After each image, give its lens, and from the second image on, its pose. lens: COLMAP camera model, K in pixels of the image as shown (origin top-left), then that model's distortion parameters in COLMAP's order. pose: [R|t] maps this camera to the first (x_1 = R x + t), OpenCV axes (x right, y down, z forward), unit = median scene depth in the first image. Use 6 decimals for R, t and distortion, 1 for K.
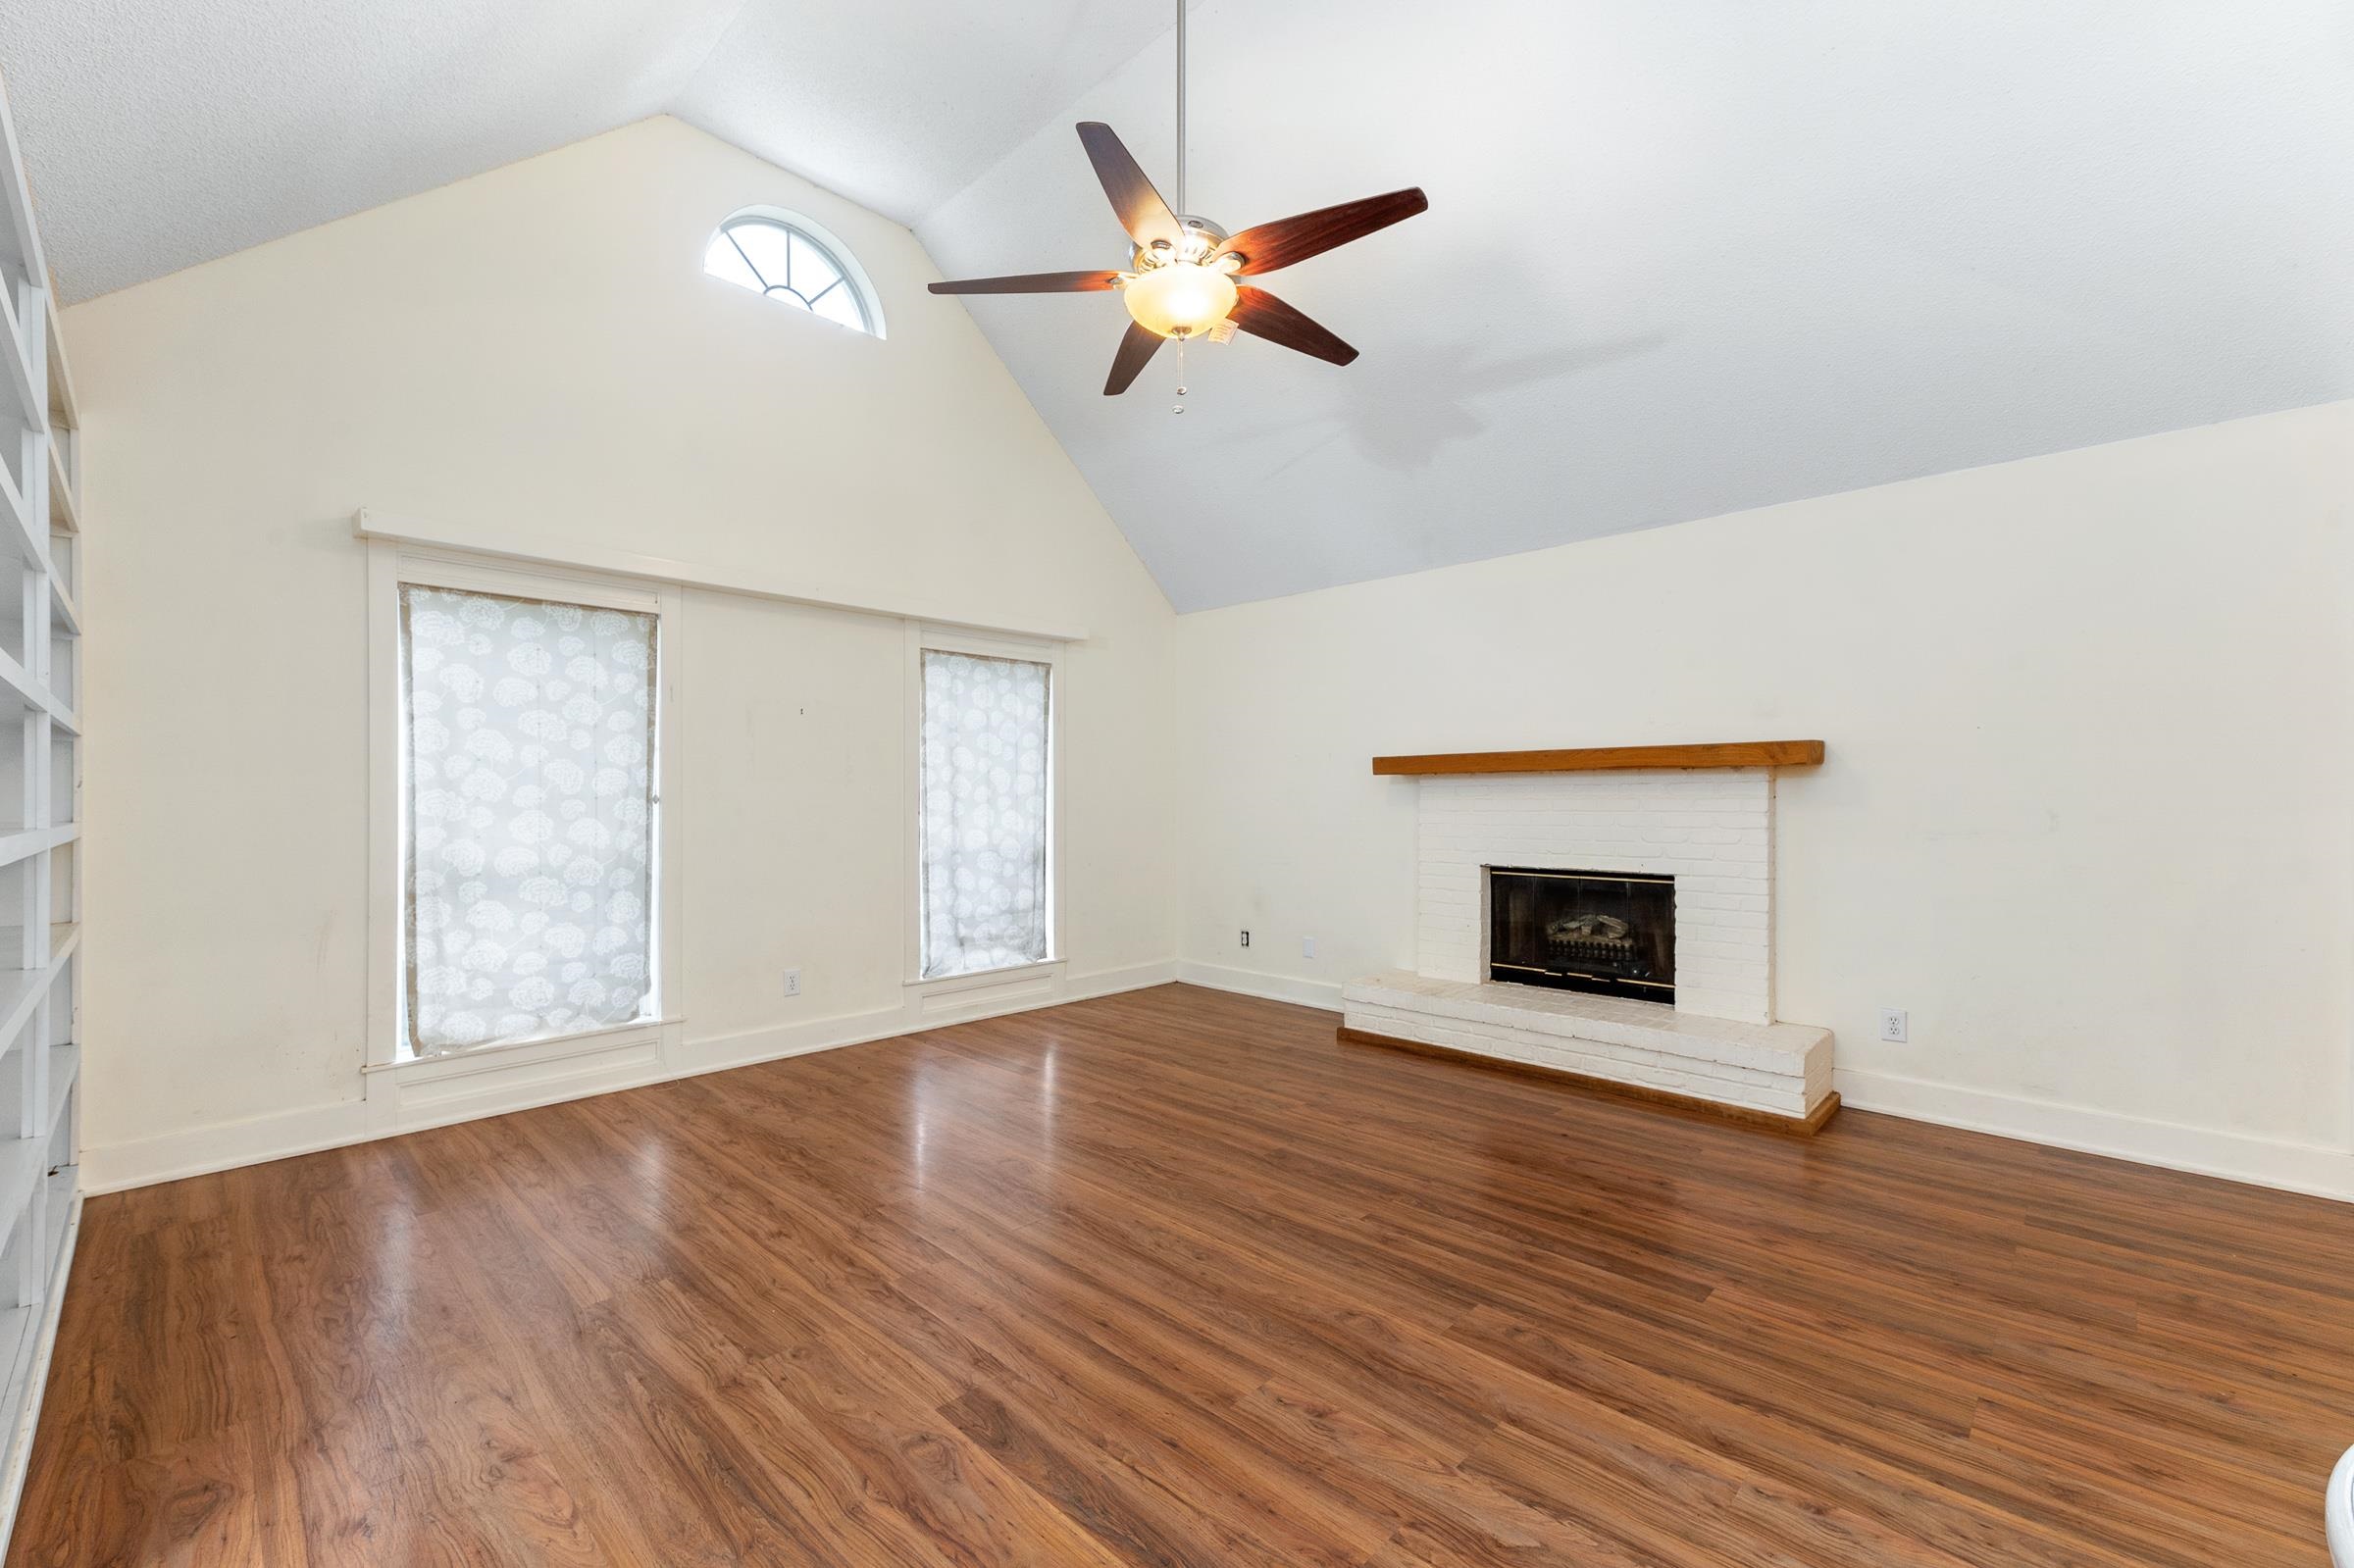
lens RADIAL K [[946.3, 0, 1184.5], [0, 946.3, 800.2], [0, 0, 1]] dist [0.007670, -0.002099]
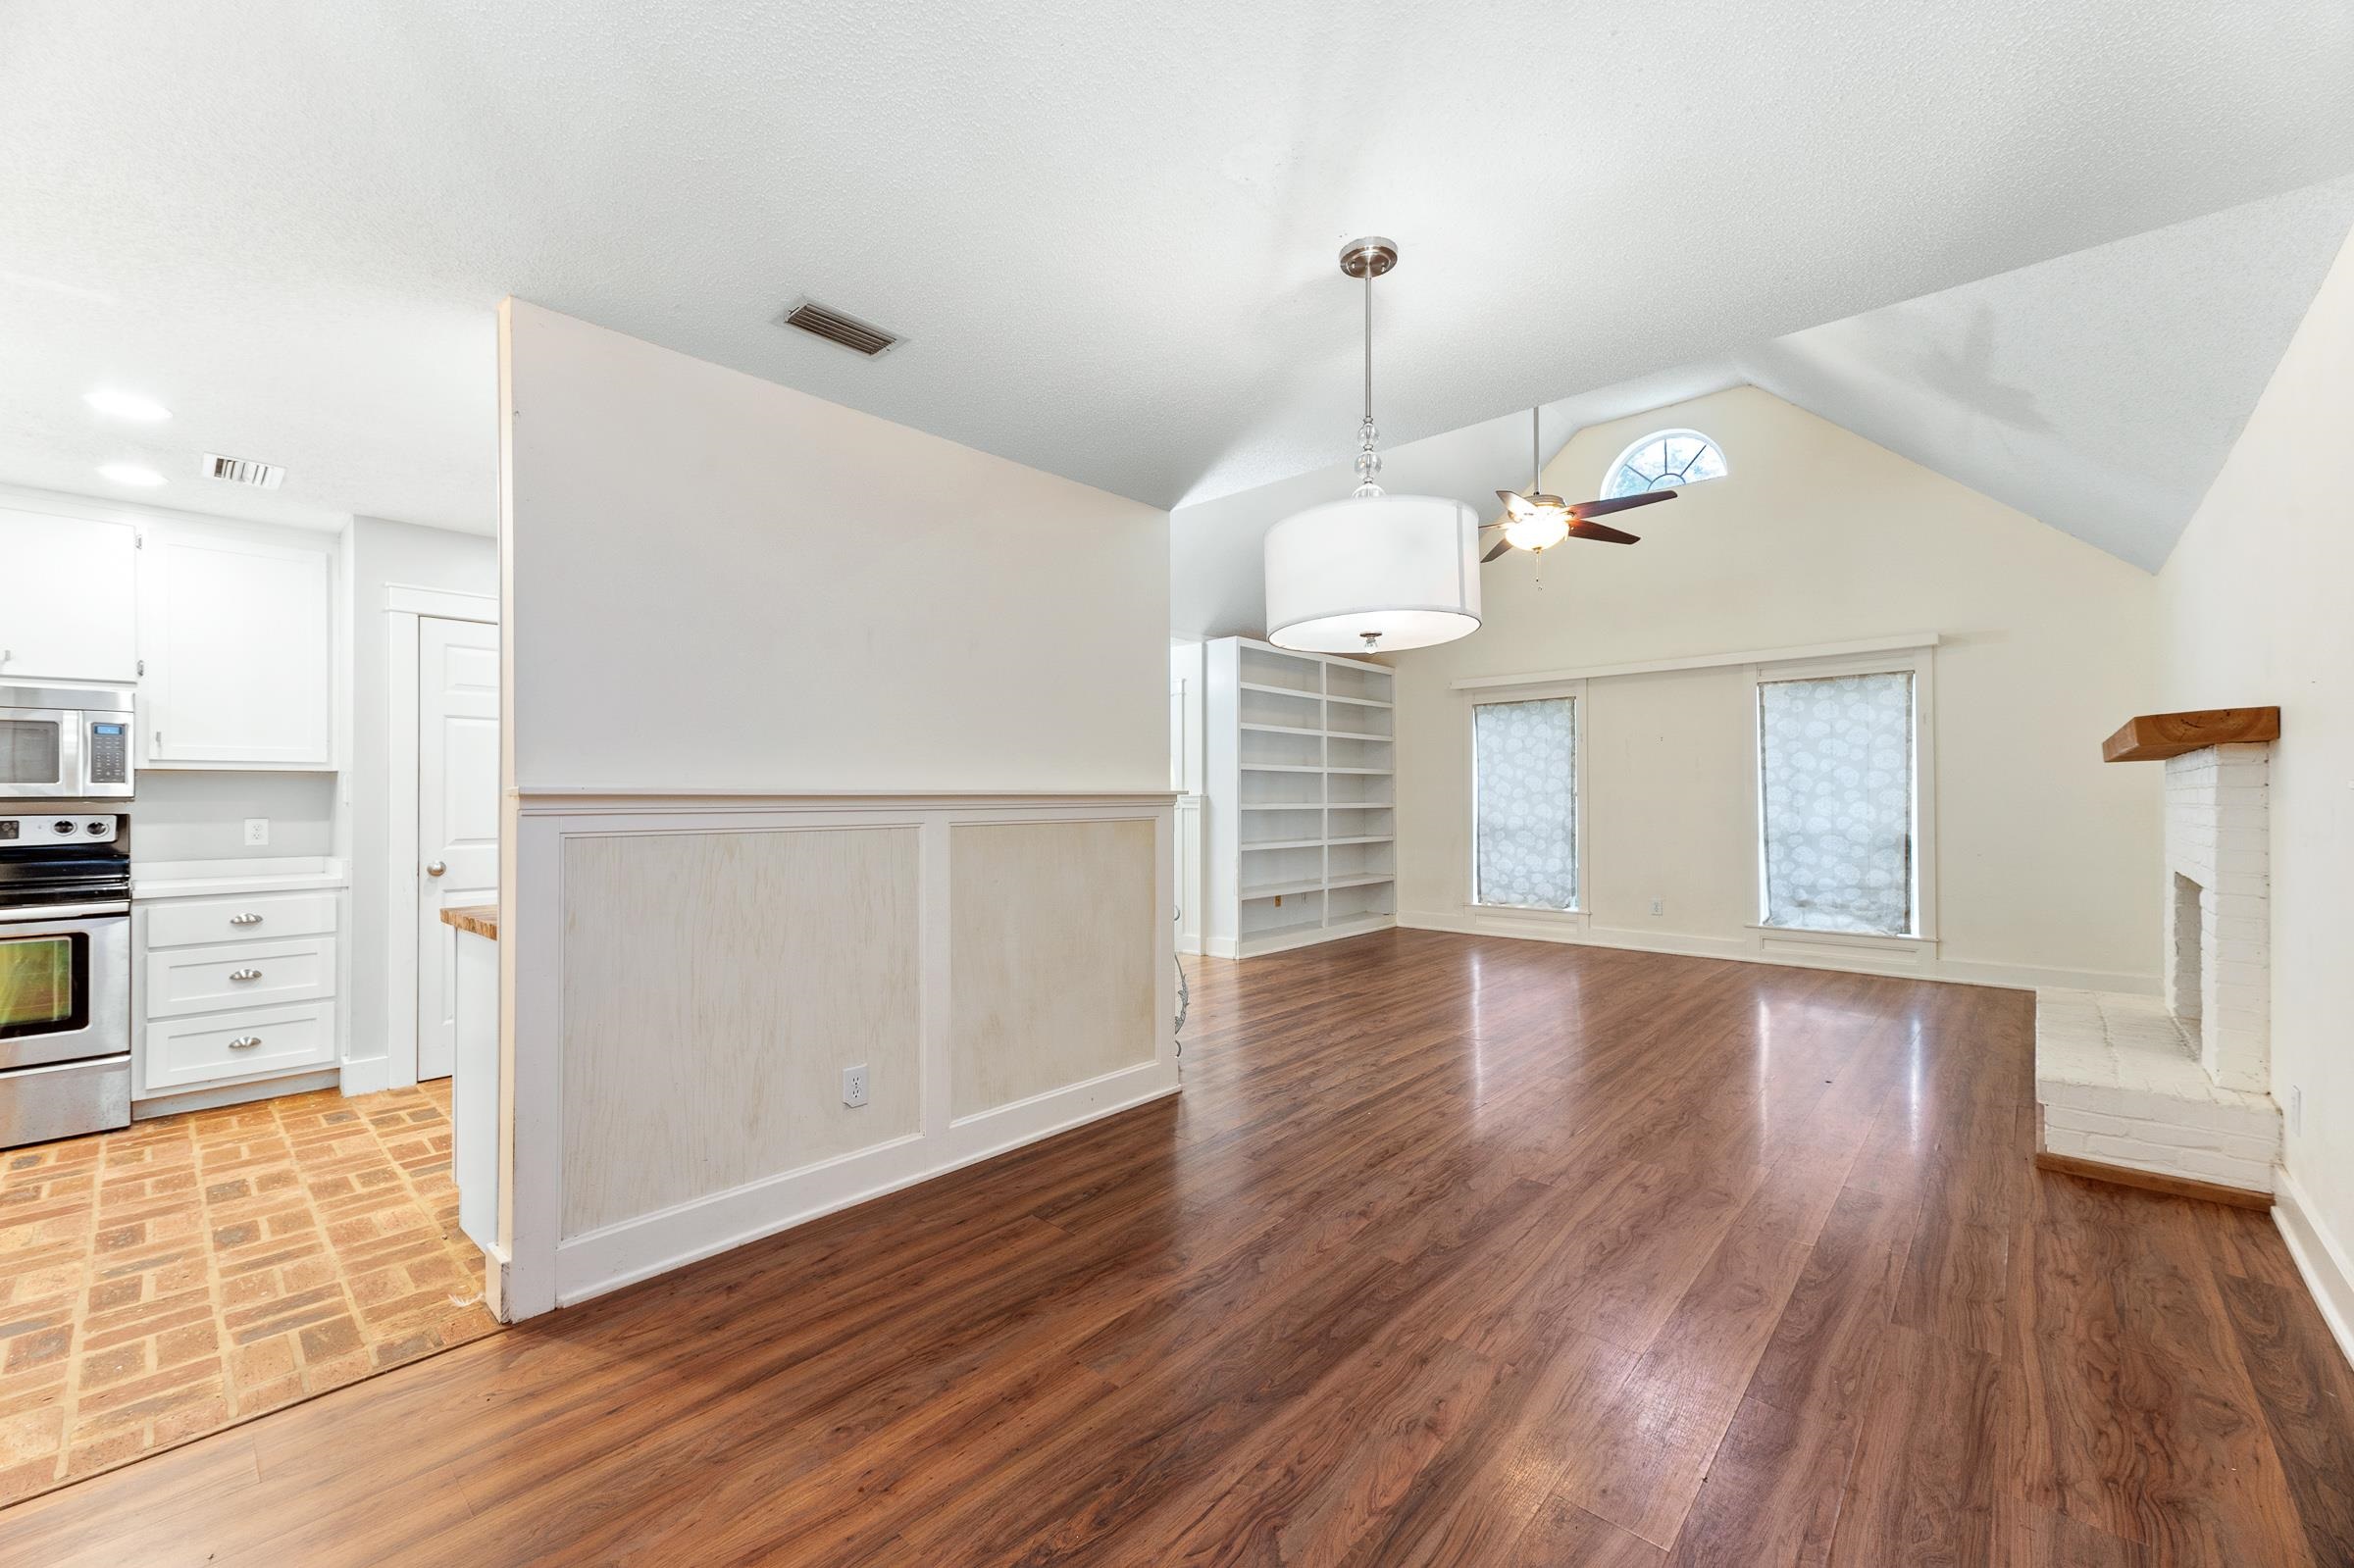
lens RADIAL K [[946.3, 0, 1169.8], [0, 946.3, 786.2], [0, 0, 1]] dist [0.007670, -0.002099]
pose [[0.028924, -0.011175, -0.999519, 1.393927], [0.005489, 0.999924, -0.011021, -0.000399], [0.999567, -0.005167, 0.028984, 0.149717]]
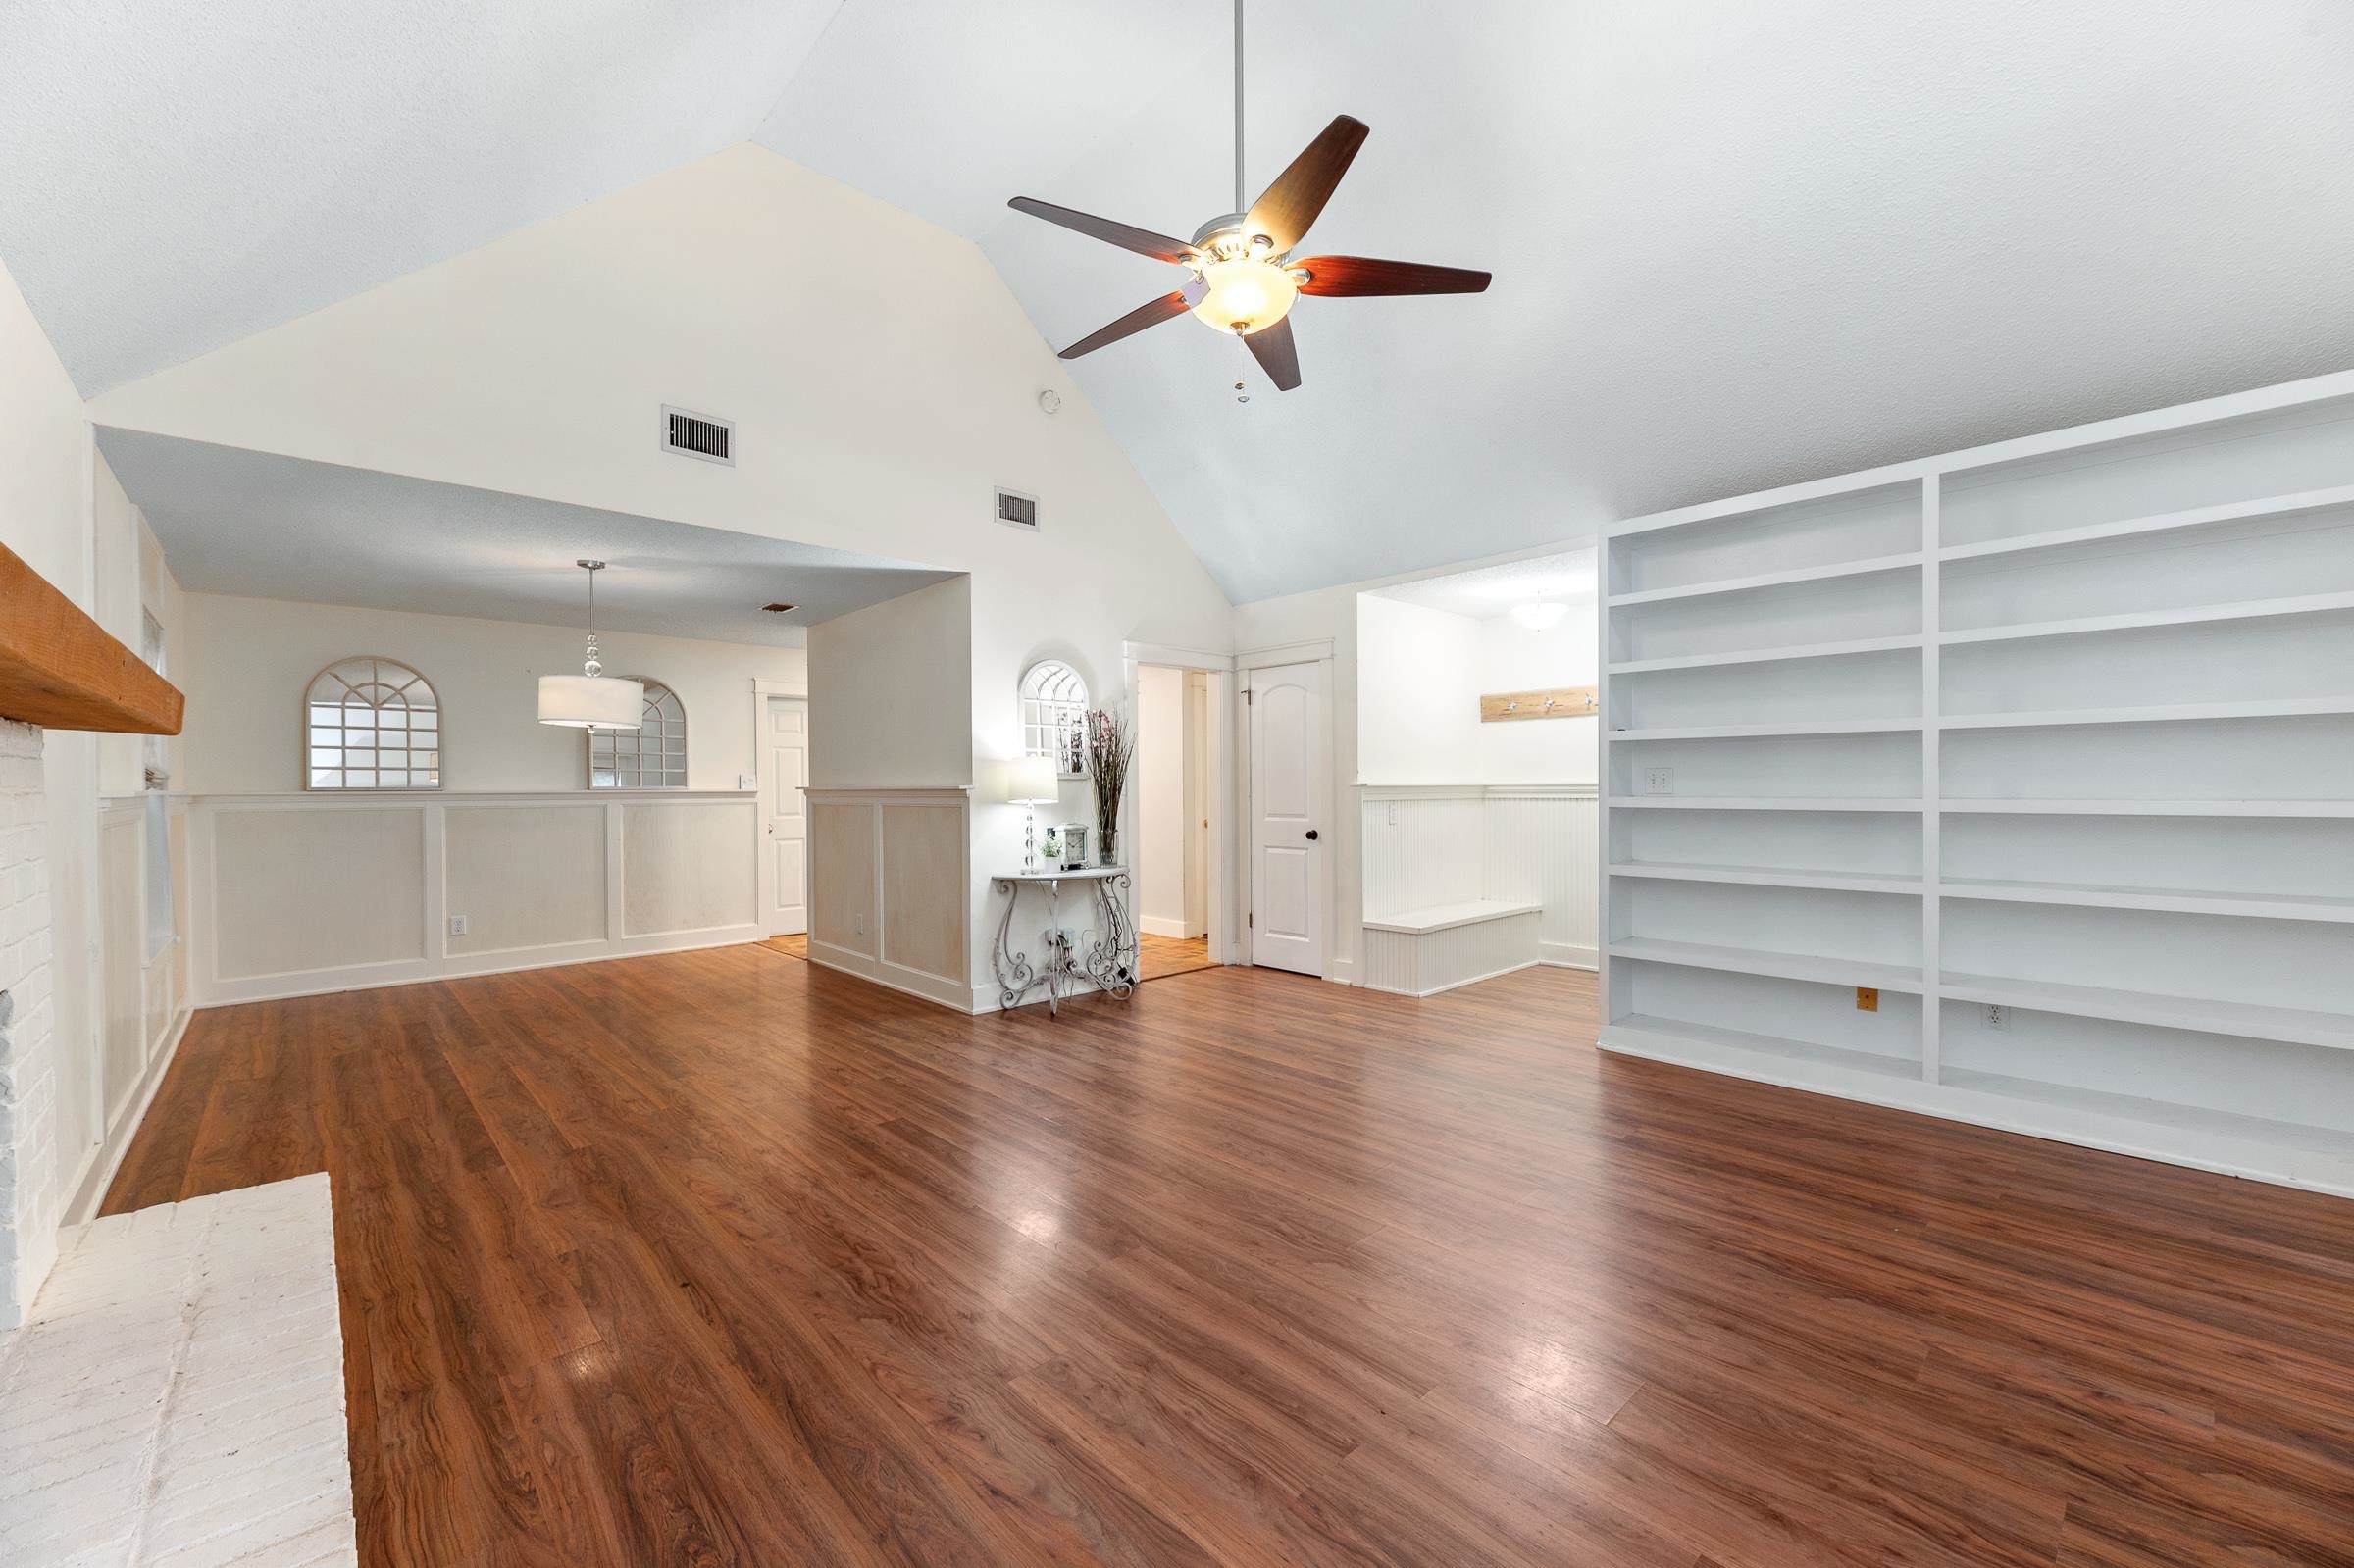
lens RADIAL K [[946.3, 0, 1177.3], [0, 946.3, 807.1], [0, 0, 1]] dist [0.007670, -0.002099]
pose [[-0.998175, 0.006617, 0.060032, 0.003102], [0.007882, 0.999751, 0.020872, -0.001905], [-0.059879, 0.021307, -0.997978, 1.495416]]
